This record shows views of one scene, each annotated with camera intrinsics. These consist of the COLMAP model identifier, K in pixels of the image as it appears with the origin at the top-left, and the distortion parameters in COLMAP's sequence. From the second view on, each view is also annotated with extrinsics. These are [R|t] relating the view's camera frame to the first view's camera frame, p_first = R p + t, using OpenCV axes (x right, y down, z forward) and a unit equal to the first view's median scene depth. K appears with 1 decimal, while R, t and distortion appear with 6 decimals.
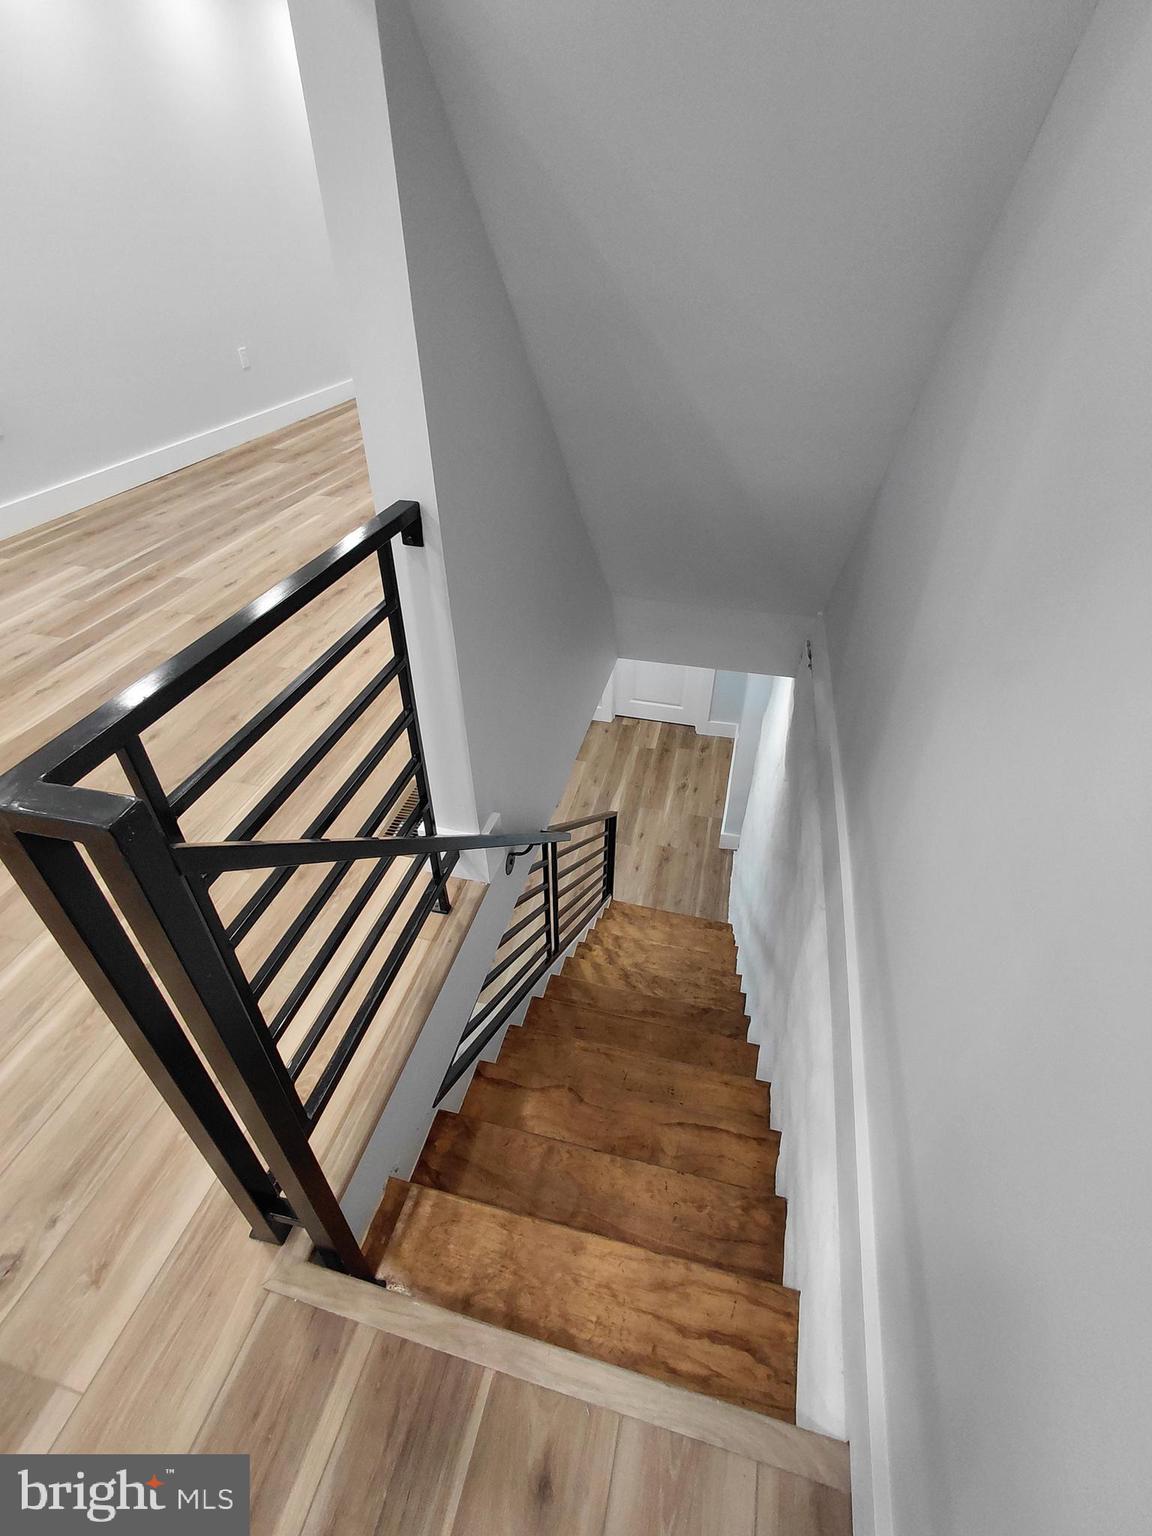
lens RADIAL K [[703.0, 0, 577.1], [0, 703.0, 767.2], [0, 0, 1]] dist [-0.008356, 0.002137]
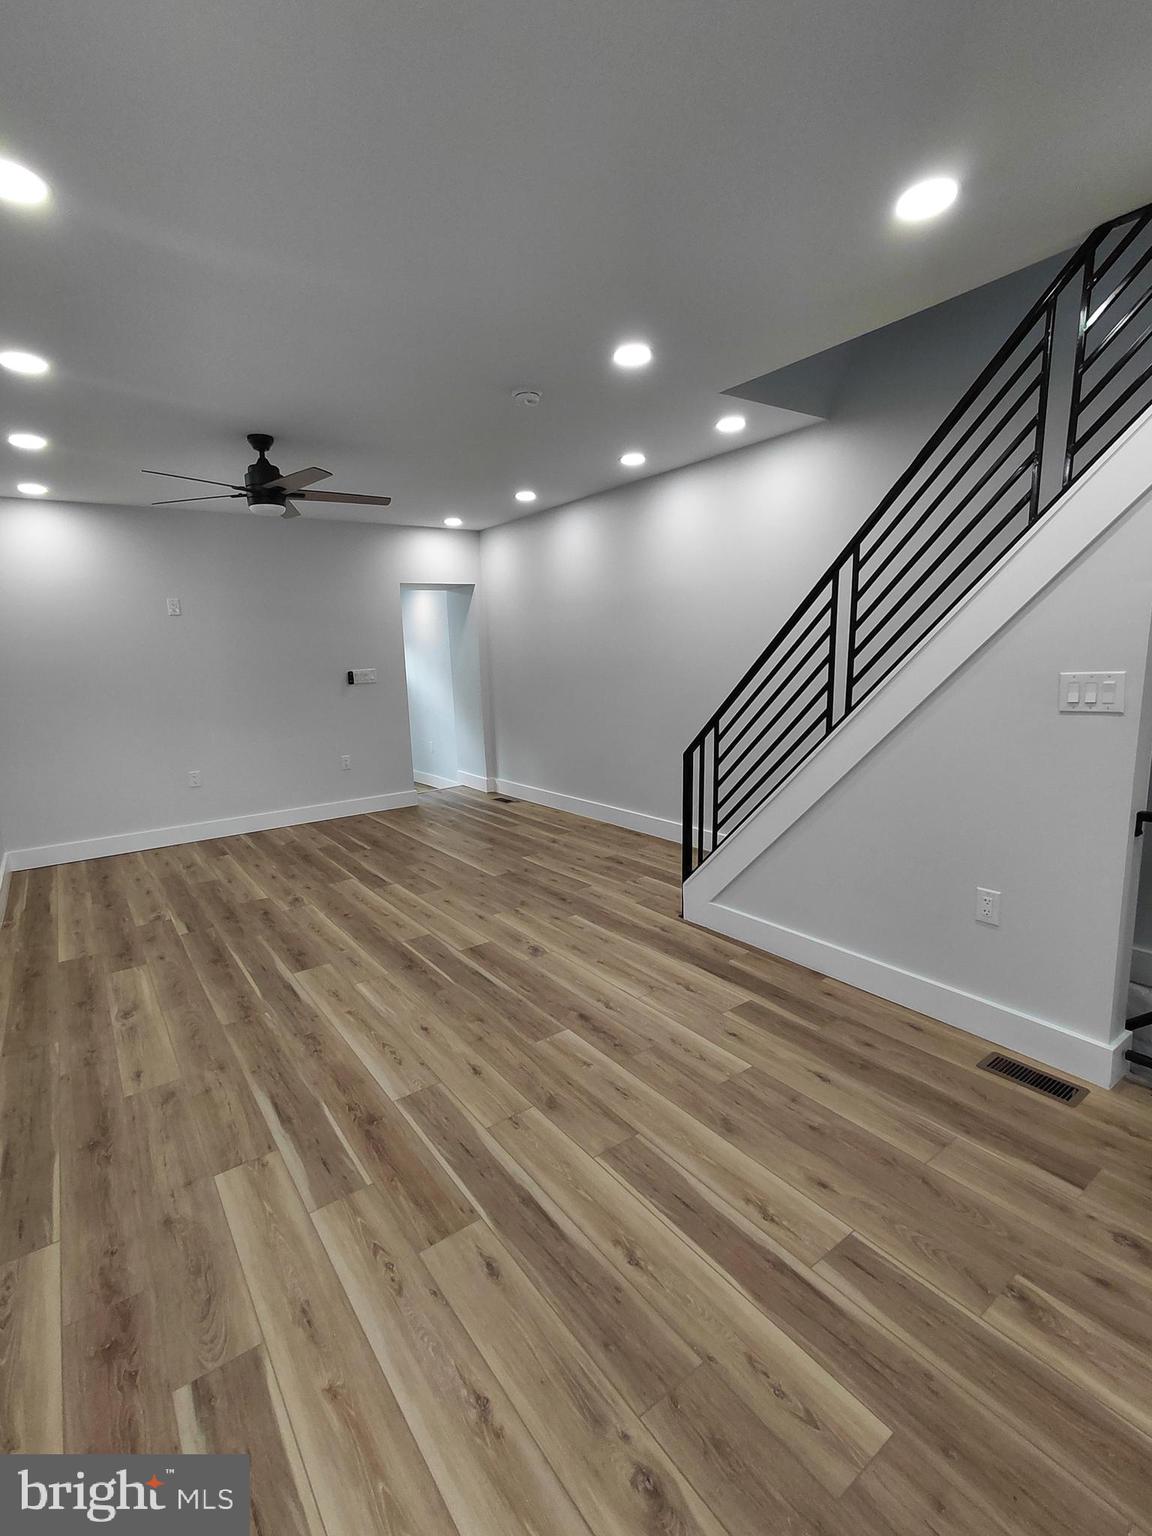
lens RADIAL K [[703.0, 0, 584.8], [0, 703.0, 771.6], [0, 0, 1]] dist [-0.008356, 0.002137]
pose [[0.641824, -0.155522, 0.750916, -0.912734], [0.499566, 0.827721, -0.255560, -0.261838], [-0.581804, 0.539157, 0.608945, 0.248135]]
